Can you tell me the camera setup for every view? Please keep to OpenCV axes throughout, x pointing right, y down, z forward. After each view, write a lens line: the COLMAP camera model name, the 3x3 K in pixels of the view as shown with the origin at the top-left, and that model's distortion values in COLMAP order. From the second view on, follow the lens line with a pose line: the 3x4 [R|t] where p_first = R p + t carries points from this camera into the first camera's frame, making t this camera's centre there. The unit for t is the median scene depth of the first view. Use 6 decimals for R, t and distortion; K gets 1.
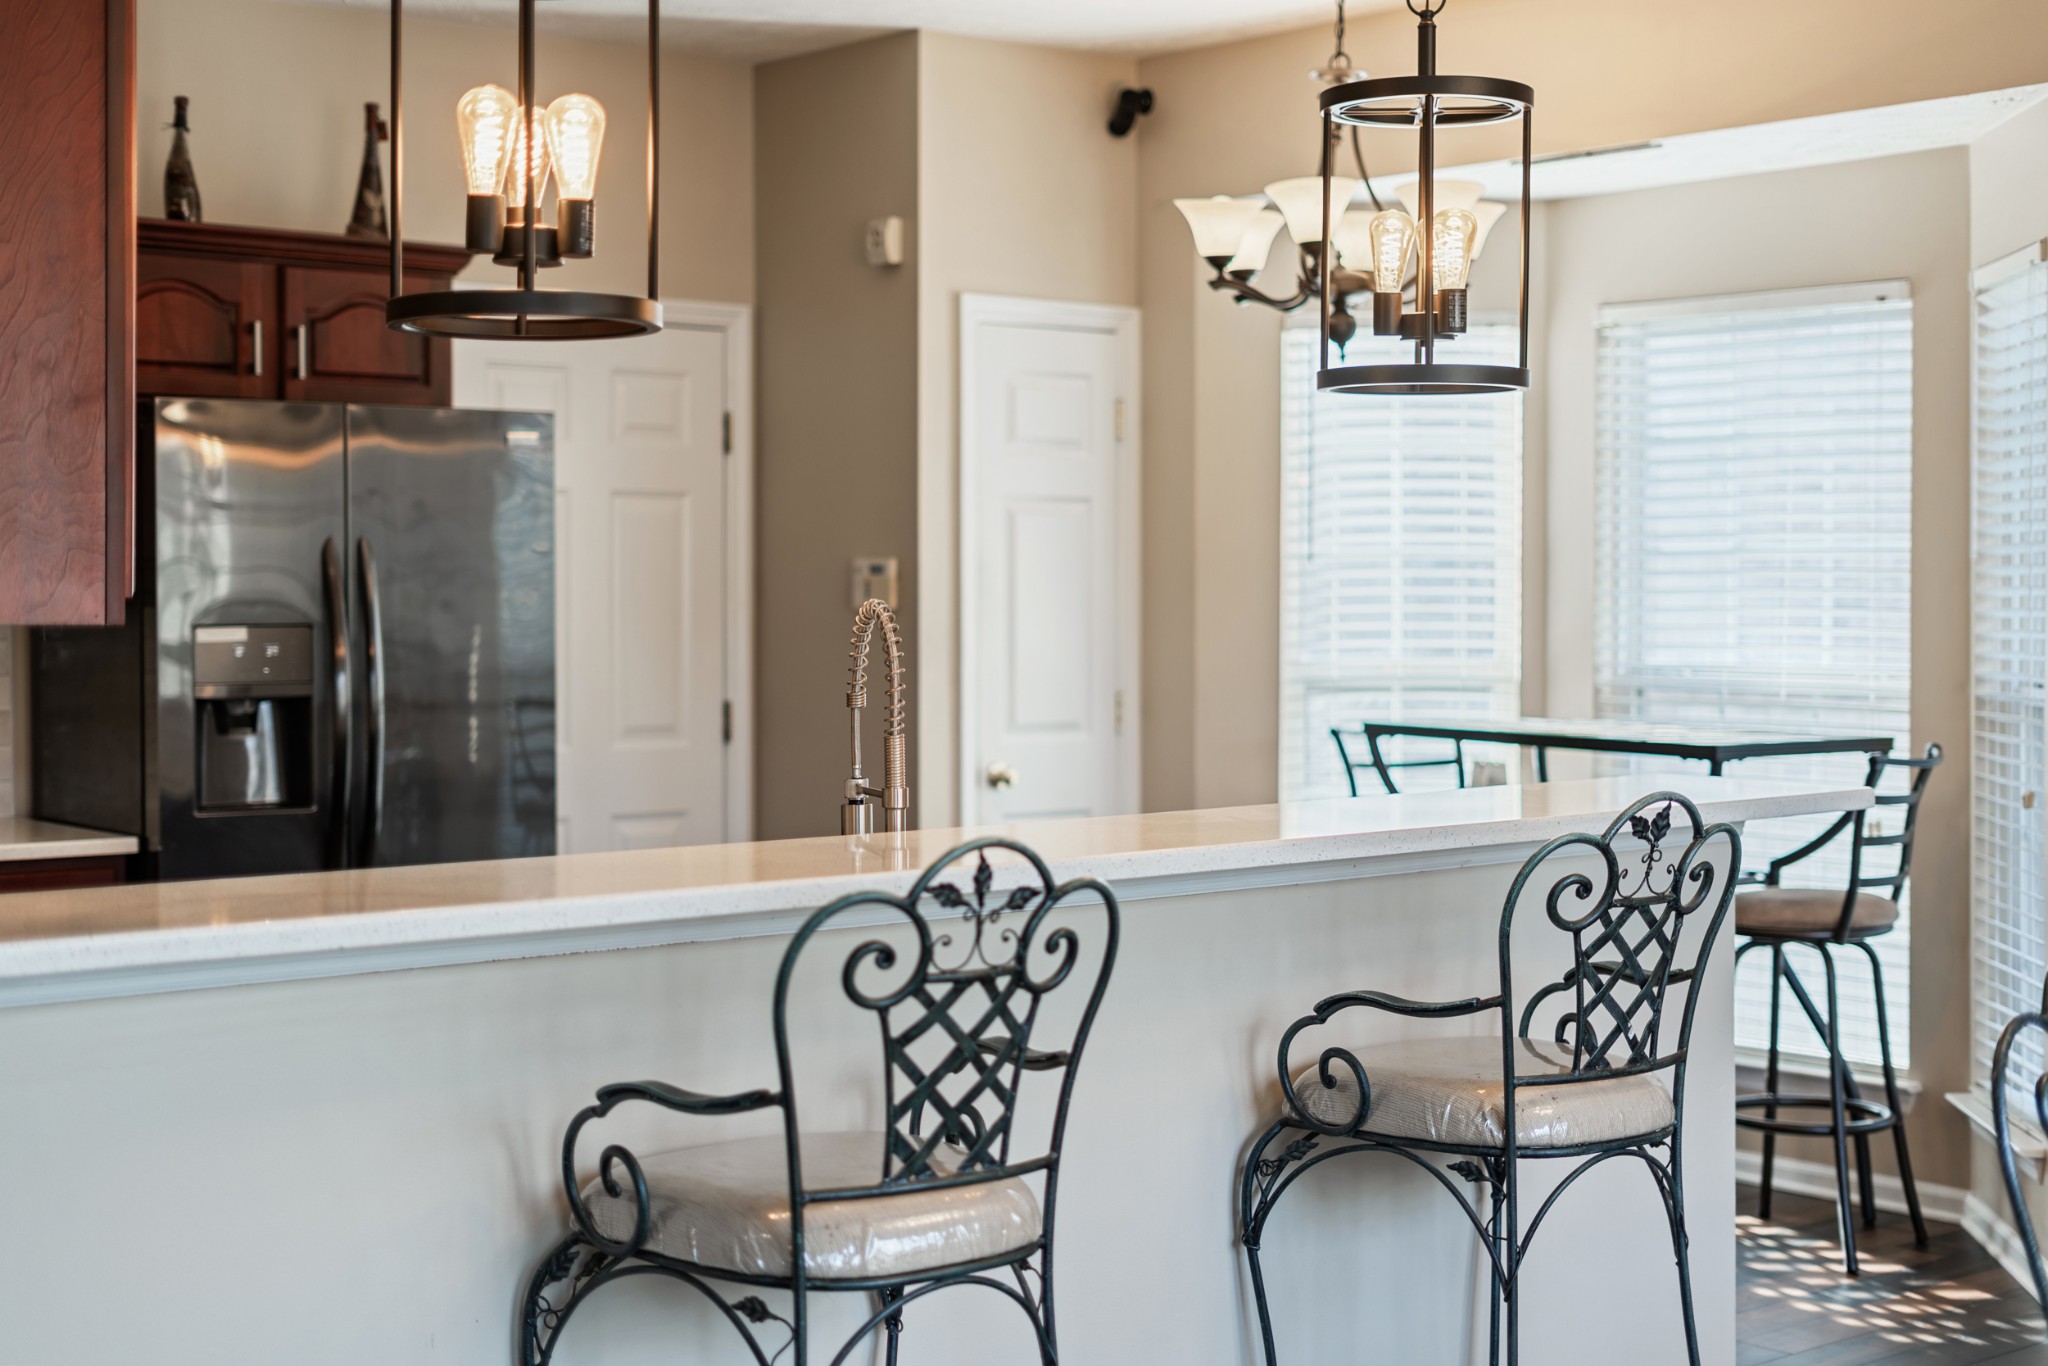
lens RADIAL K [[3023.9, 0, 1029.4], [0, 3023.9, 671.7], [0, 0, 1]] dist [-0.044678, 0.000000]
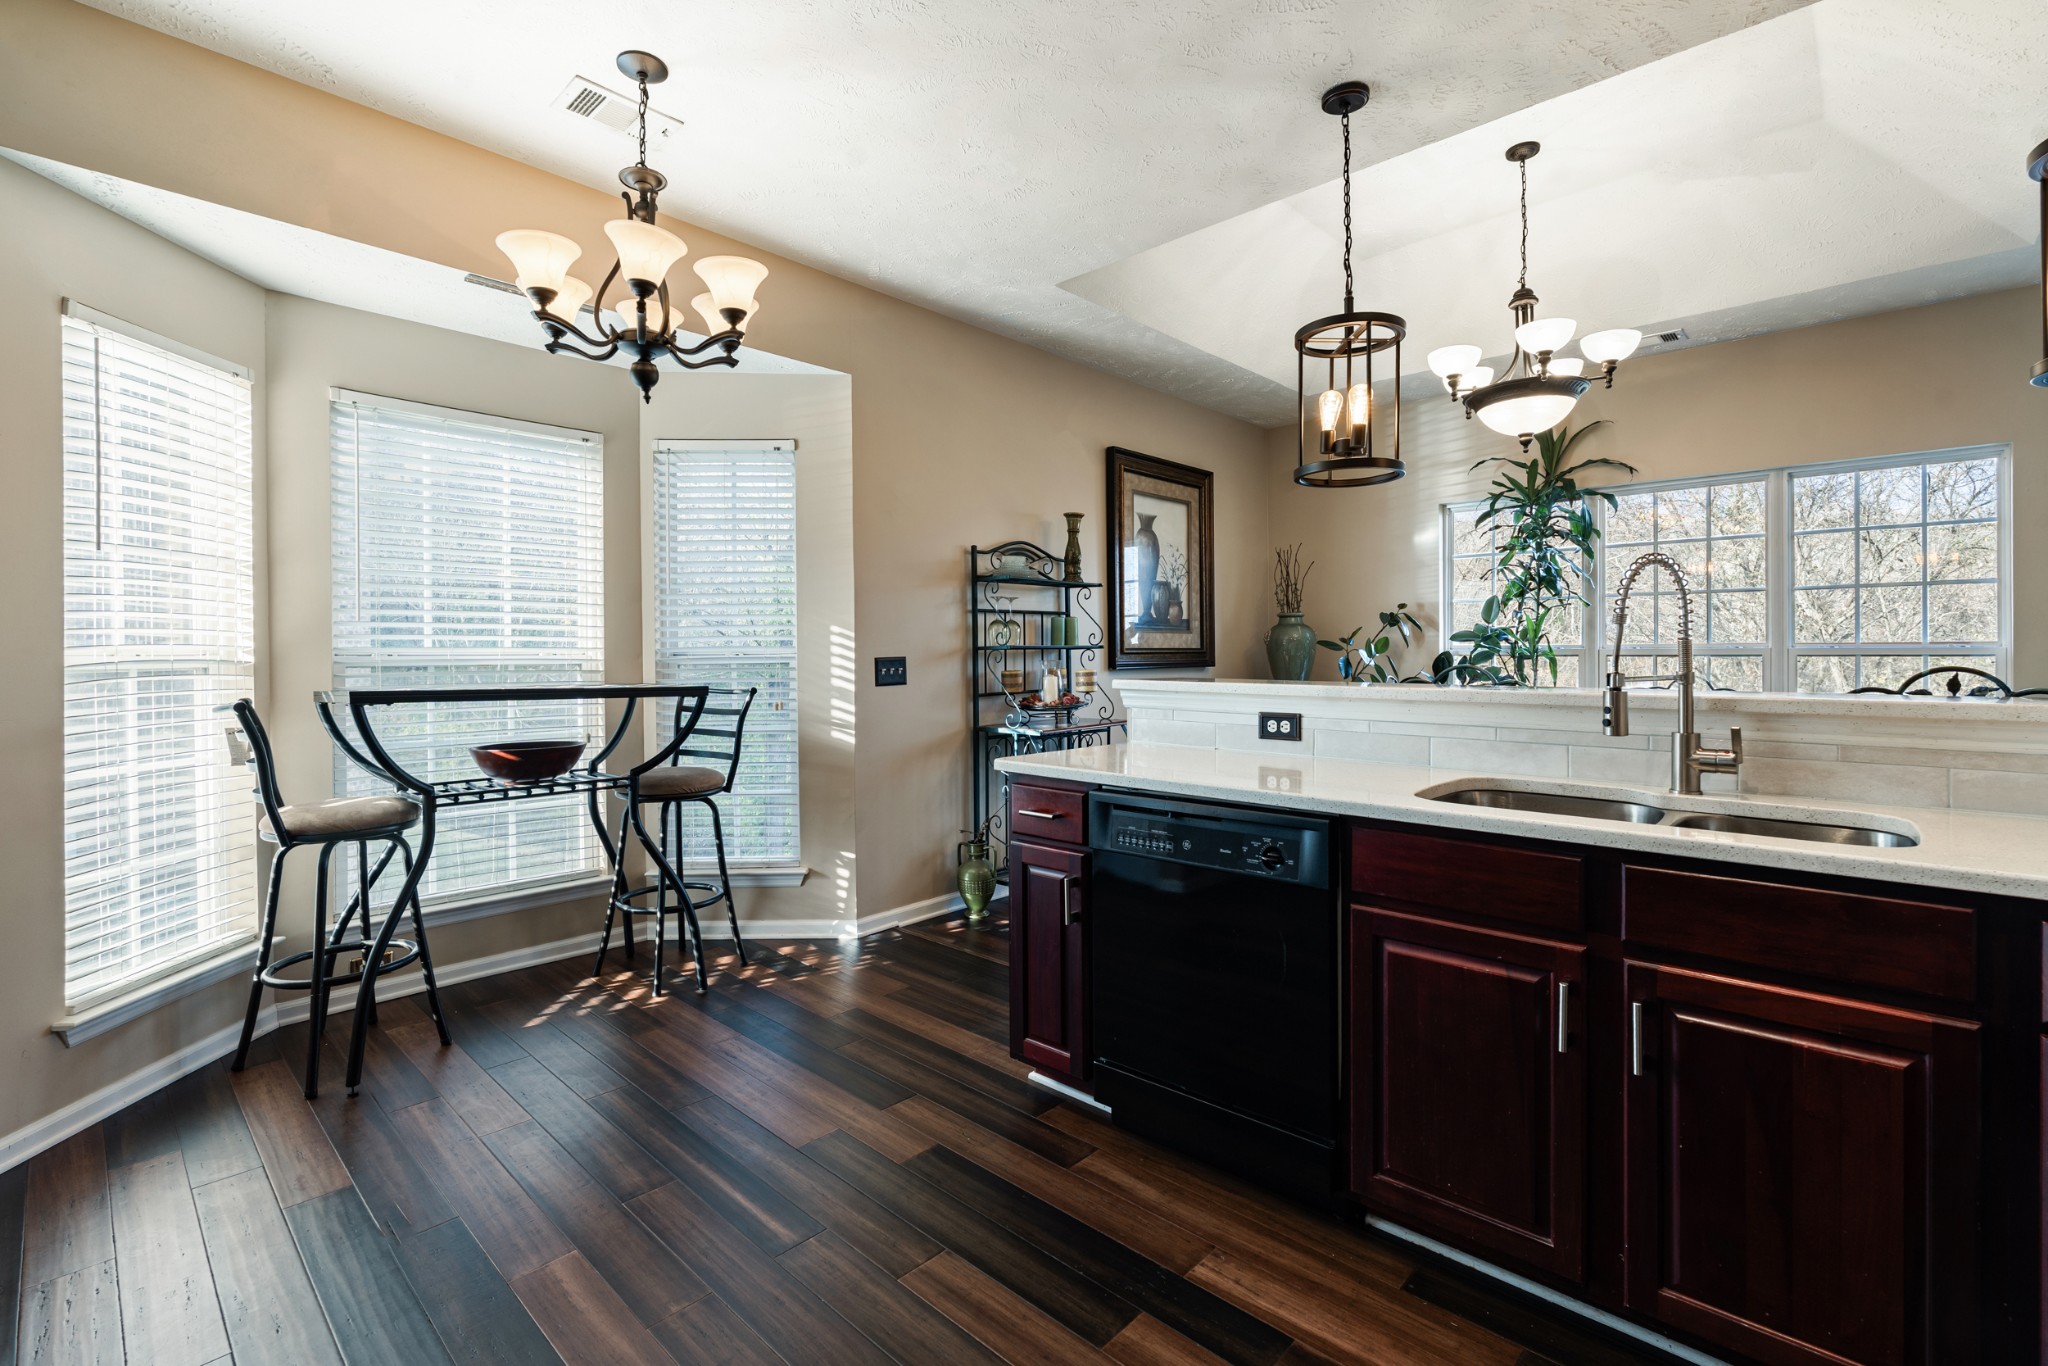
lens RADIAL K [[915.2, 0, 1017.6], [0, 915.2, 631.6], [0, 0, 1]] dist [0.003758, 0.000926]
pose [[-0.125263, 0.014962, 0.992011, -0.614100], [0.014909, 0.999802, -0.013197, 0.000759], [-0.992011, 0.013137, -0.125462, 1.742362]]
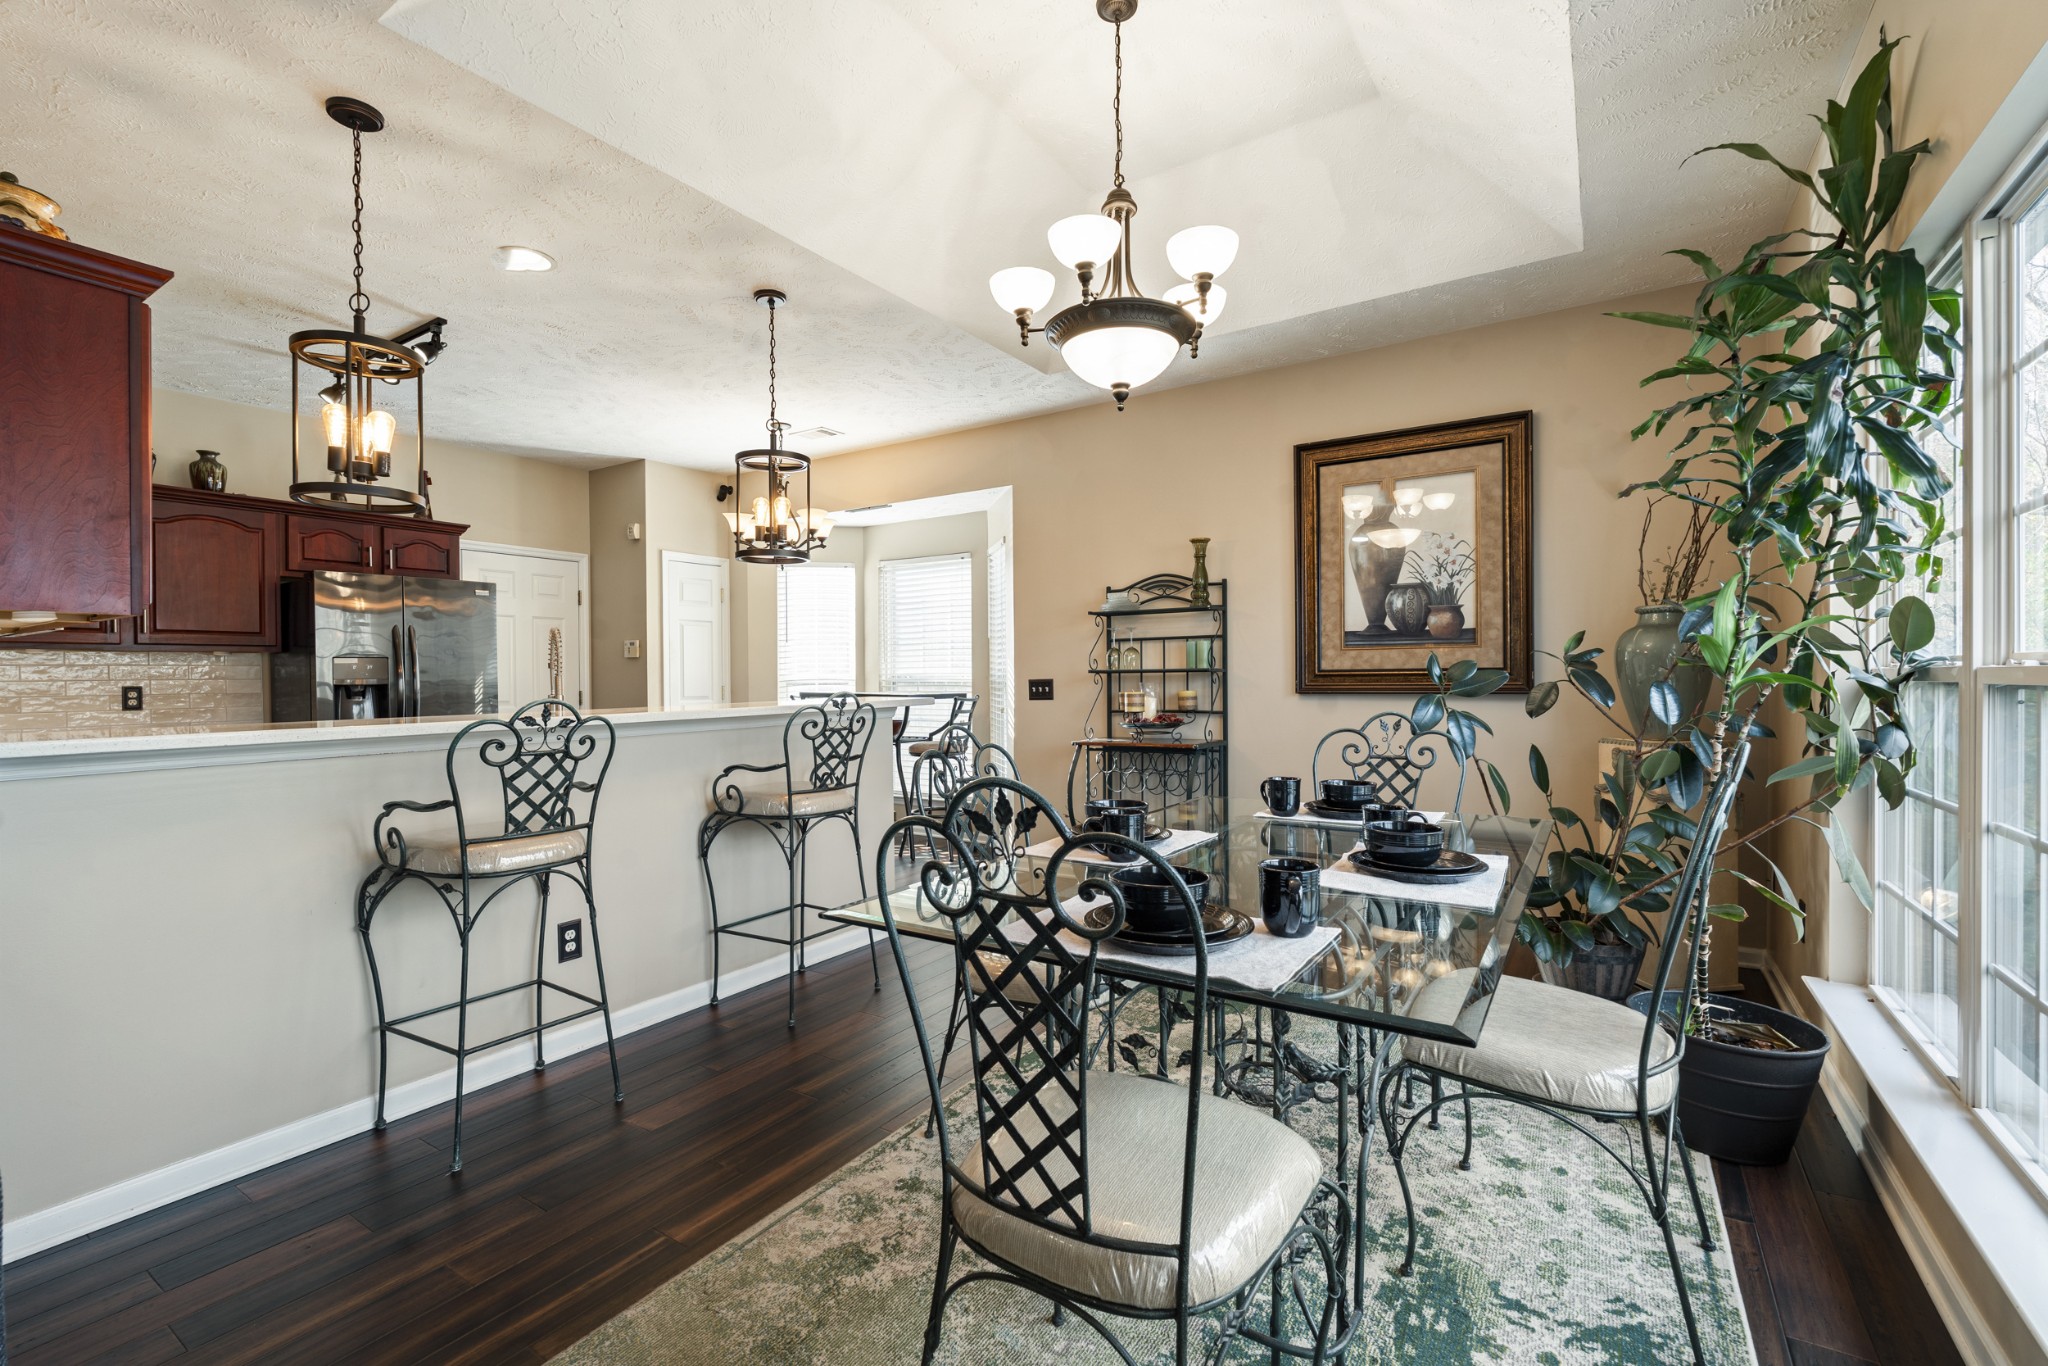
lens RADIAL K [[915.2, 0, 1019.9], [0, 915.2, 687.9], [0, 0, 1]] dist [0.003758, 0.000926]
pose [[0.957634, -0.010862, 0.287783, 0.118644], [0.013456, 0.999885, -0.007038, 0.044880], [-0.287673, 0.010612, 0.957670, 0.102732]]
